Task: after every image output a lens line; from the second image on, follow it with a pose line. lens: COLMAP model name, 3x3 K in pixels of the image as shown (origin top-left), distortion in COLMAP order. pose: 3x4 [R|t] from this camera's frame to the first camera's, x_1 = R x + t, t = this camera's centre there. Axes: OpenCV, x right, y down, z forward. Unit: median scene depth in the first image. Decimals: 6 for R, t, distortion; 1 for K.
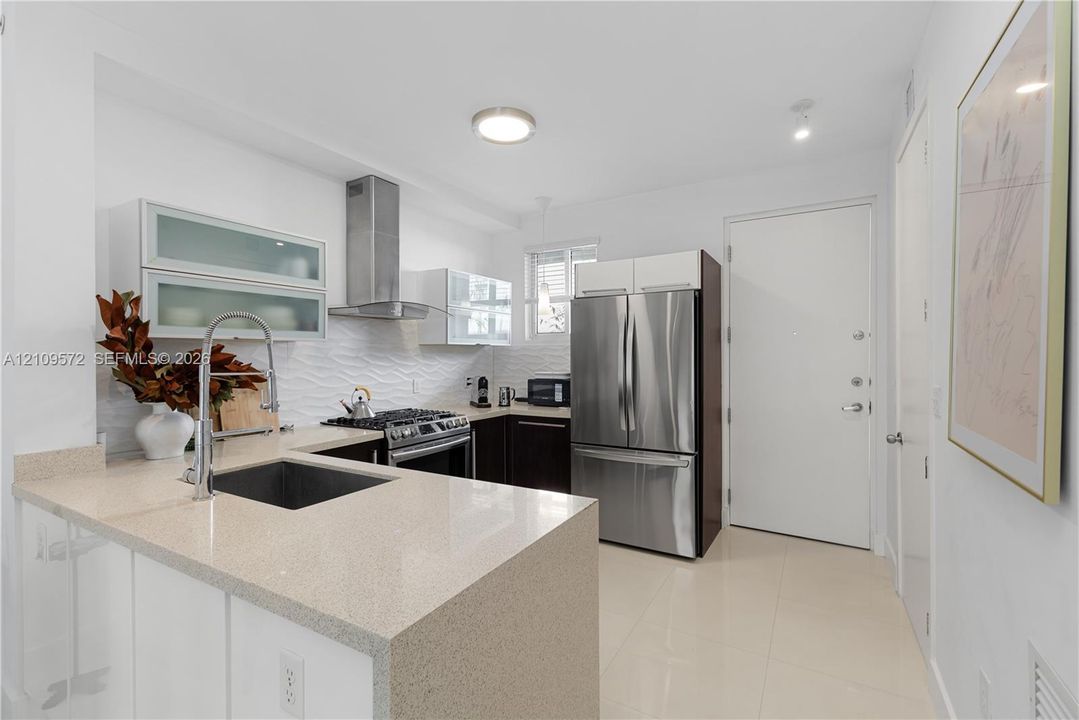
lens RADIAL K [[471.8, 0, 539.5], [0, 471.8, 360.0], [0, 0, 1]] dist [-0.002991, -0.000906]
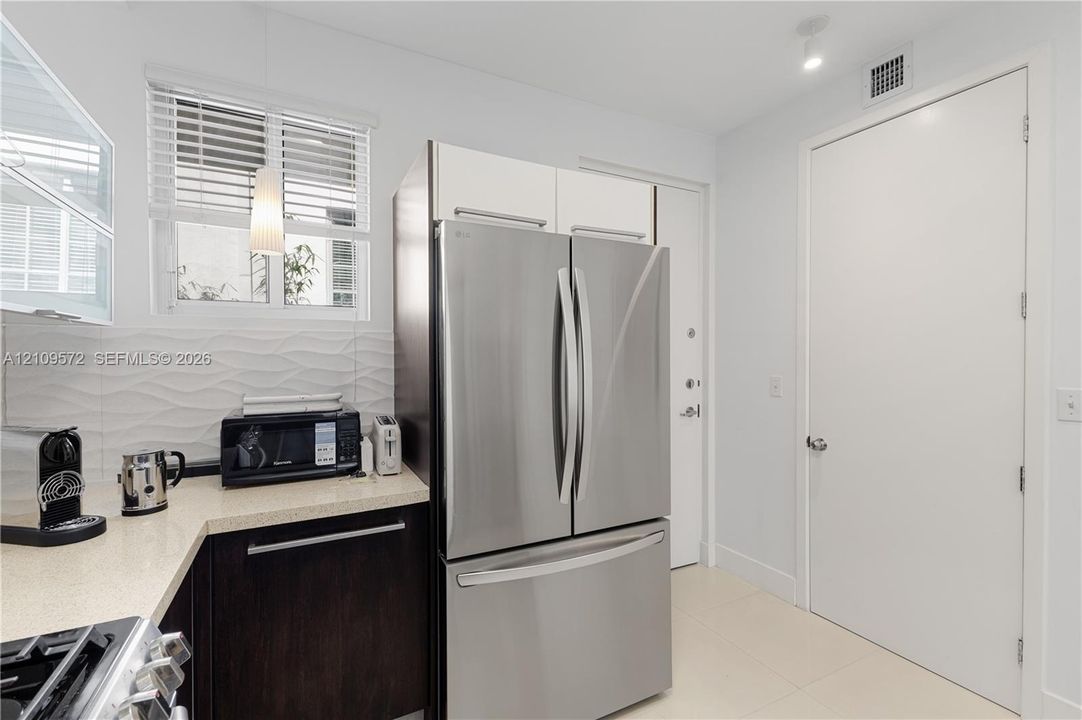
lens RADIAL K [[485.1, 0, 570.3], [0, 485.1, 362.4], [0, 0, 1]] dist [0.000169, 0.000058]
pose [[0.515771, -0.011224, 0.856653, -0.254512], [0.009429, 0.999928, 0.007425, -0.004326], [-0.856675, 0.004248, 0.515840, 0.717161]]
